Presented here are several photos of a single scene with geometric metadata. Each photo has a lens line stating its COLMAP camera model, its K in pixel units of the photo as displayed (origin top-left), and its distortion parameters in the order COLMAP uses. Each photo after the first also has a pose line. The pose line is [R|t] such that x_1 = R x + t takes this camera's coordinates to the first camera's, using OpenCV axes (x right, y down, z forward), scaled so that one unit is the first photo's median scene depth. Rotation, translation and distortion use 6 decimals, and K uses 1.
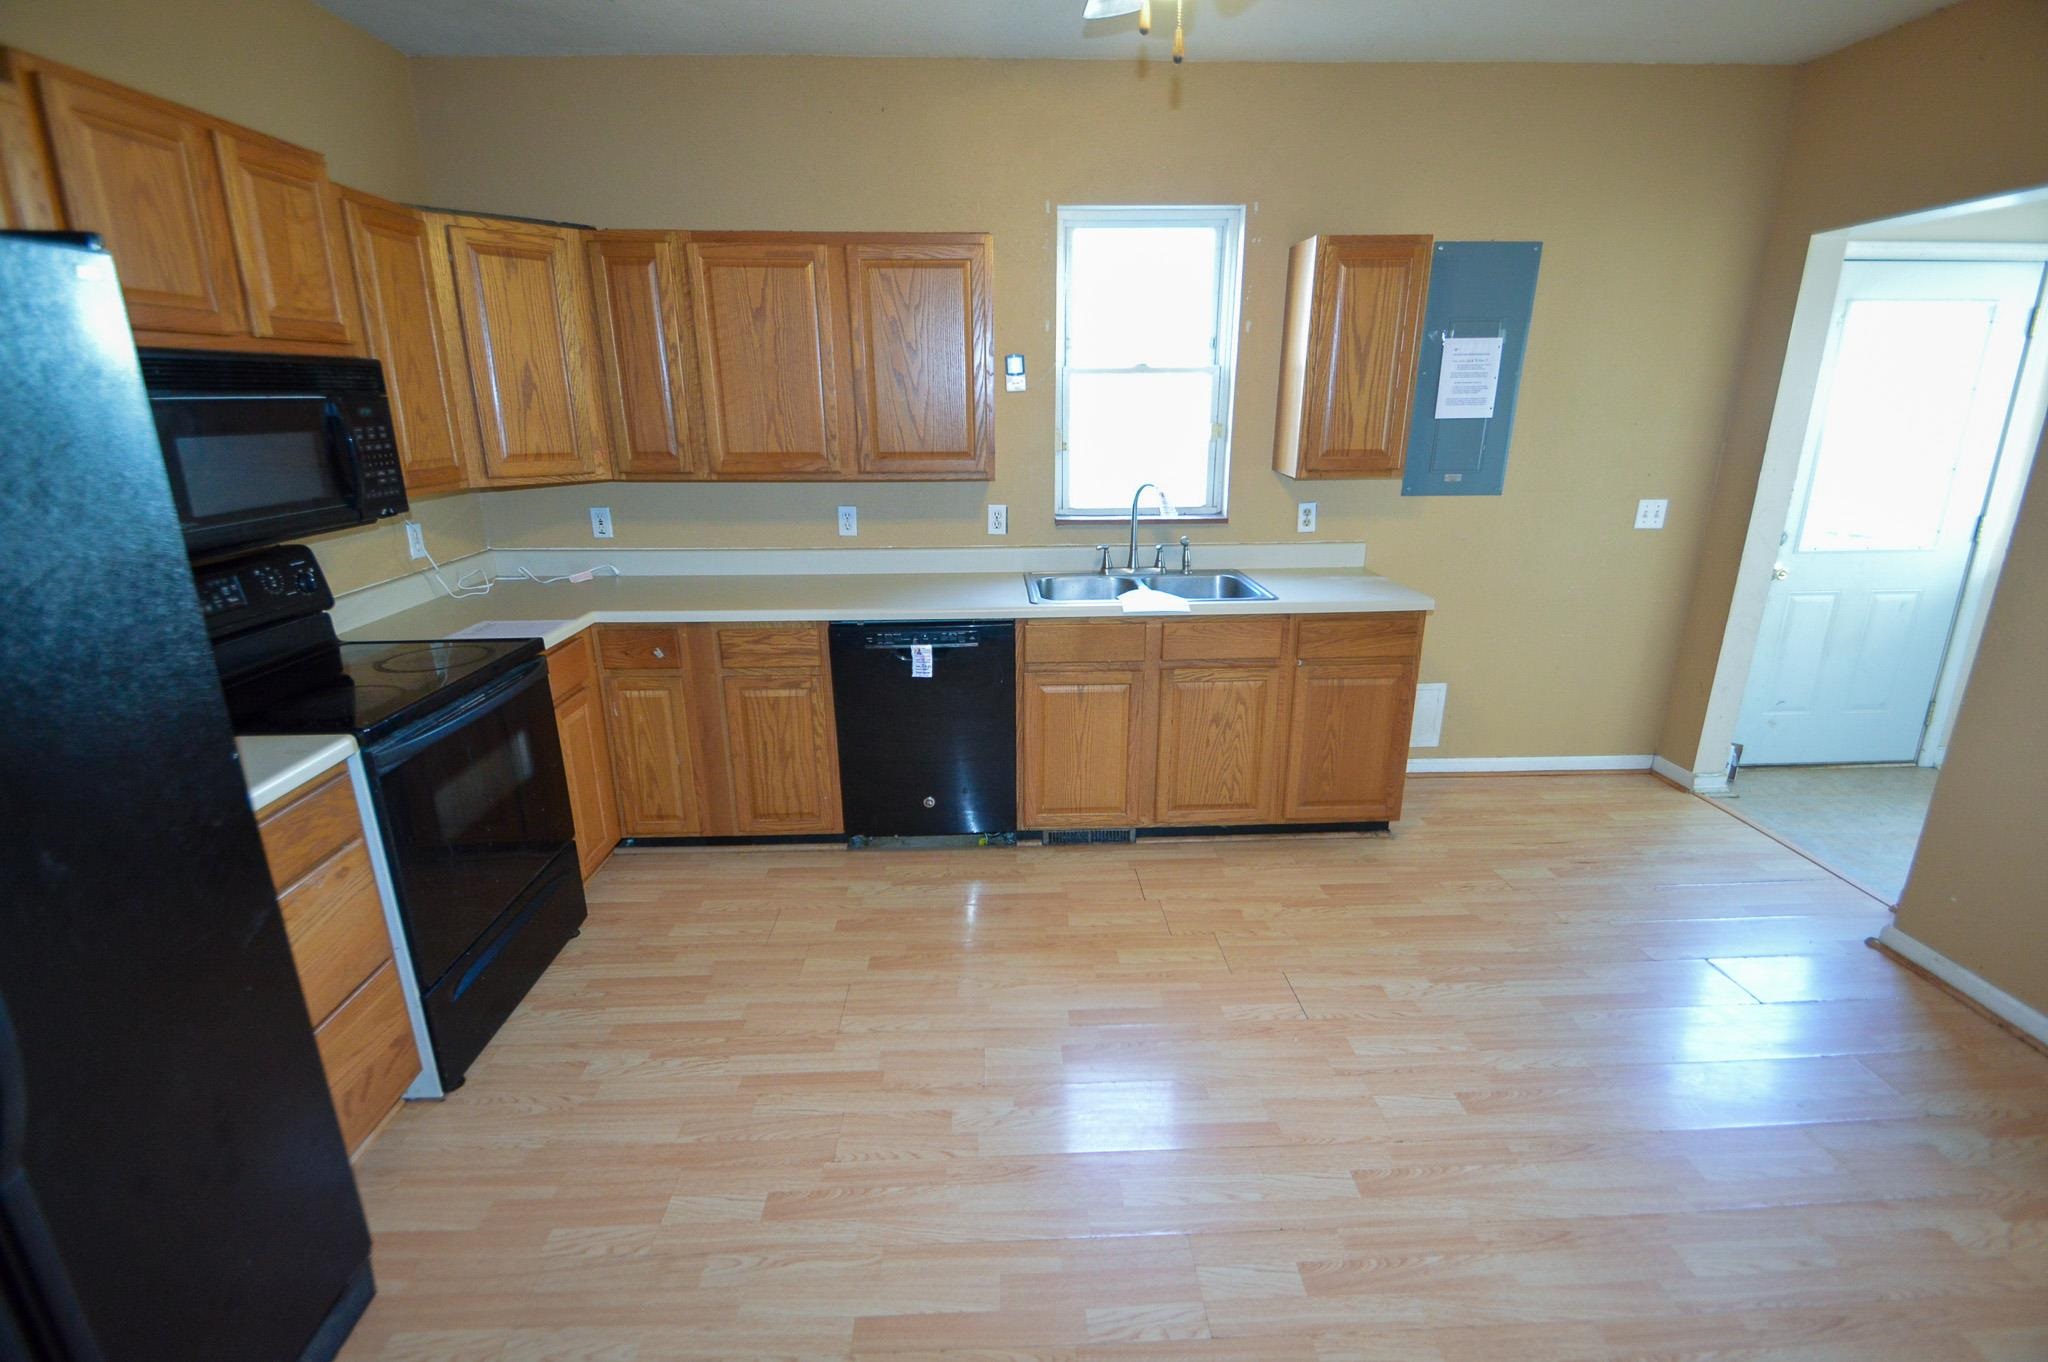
lens RADIAL K [[907.7, 0, 1028.4], [0, 907.7, 677.8], [0, 0, 1]] dist [0.003309, -0.008179]
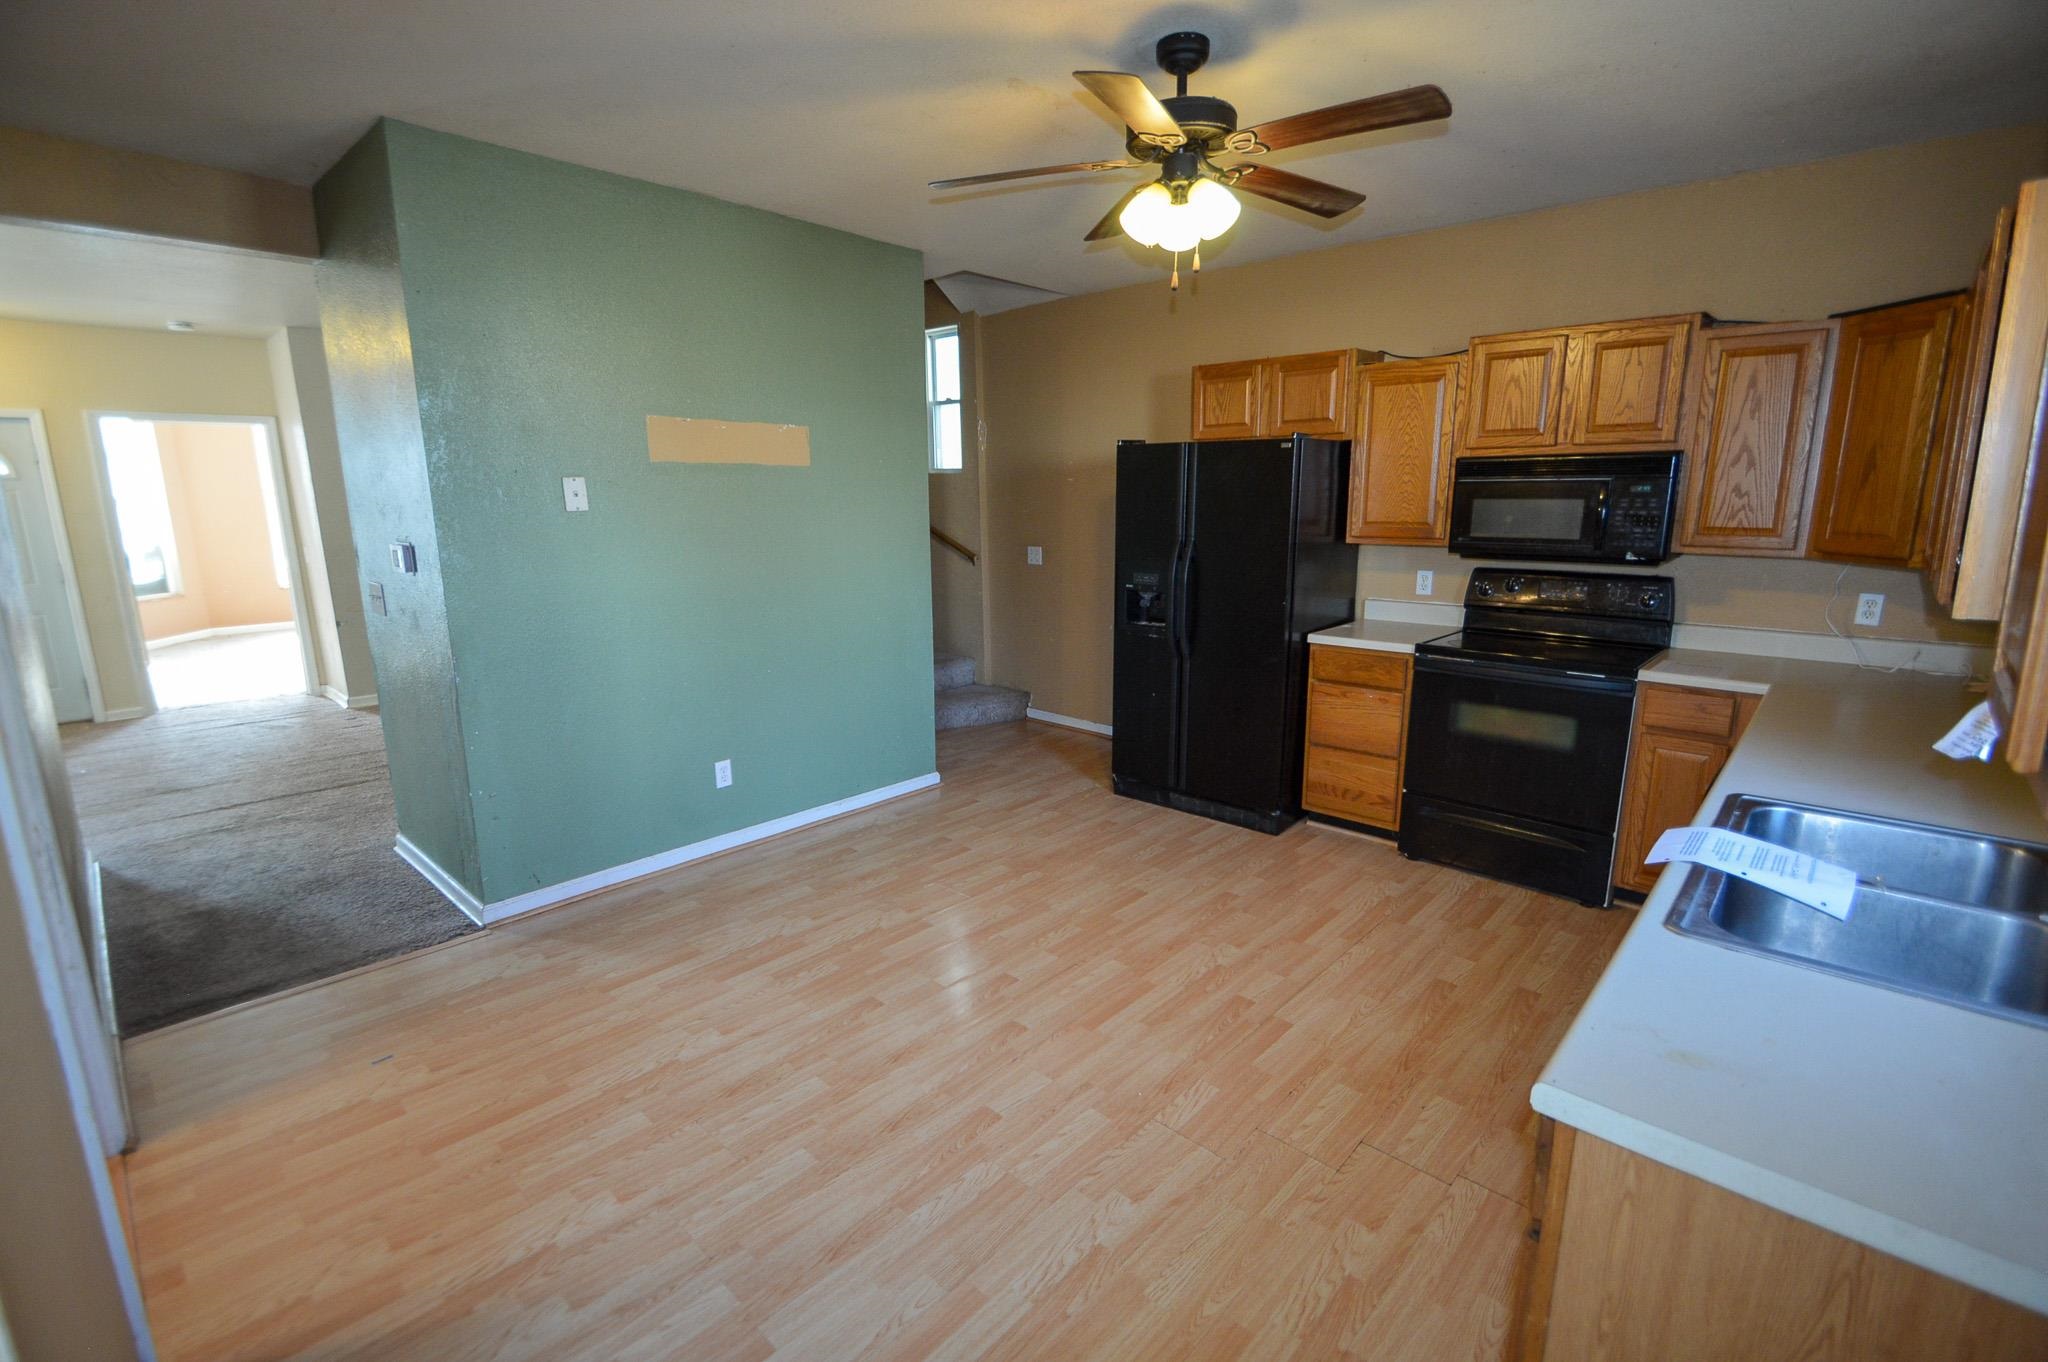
lens RADIAL K [[907.7, 0, 1015.8], [0, 907.7, 685.1], [0, 0, 1]] dist [0.003309, -0.008179]
pose [[-0.714024, 0.155675, -0.682595, 0.763366], [-0.195554, 0.891816, 0.407949, -0.302611], [0.672256, 0.424770, -0.606335, 0.991735]]
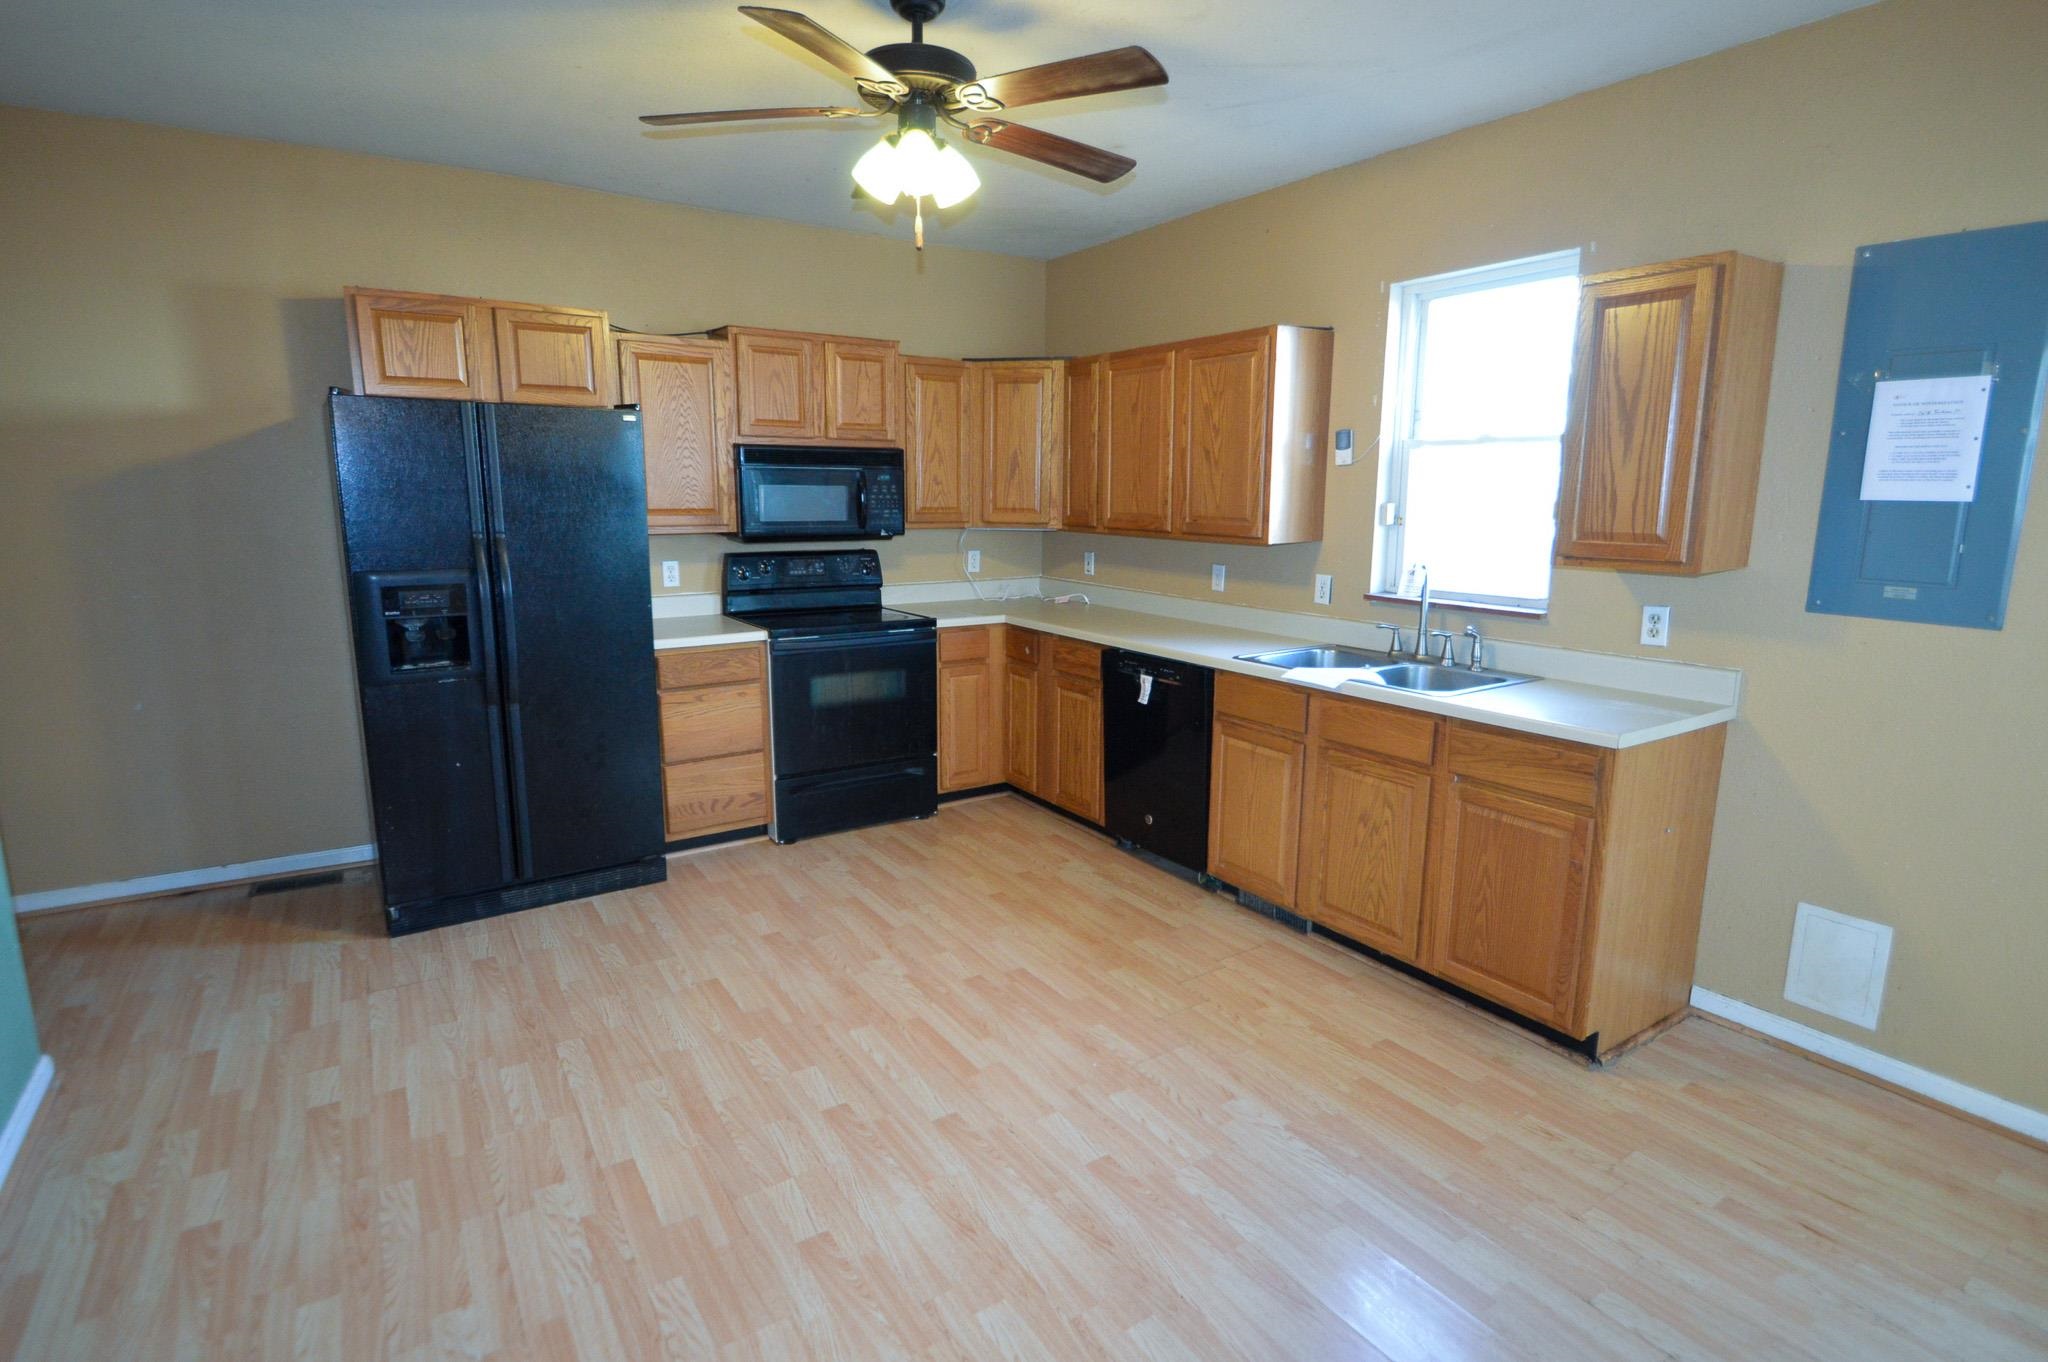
lens RADIAL K [[1005.7, 0, 1031.7], [0, 1005.7, 680.2], [0, 0, 1]] dist [-0.008694, -0.008909]
pose [[0.523692, 0.166402, -0.835498, 0.849313], [-0.260157, 0.965126, 0.029152, -0.029115], [0.811212, 0.202094, 0.548720, 0.166958]]
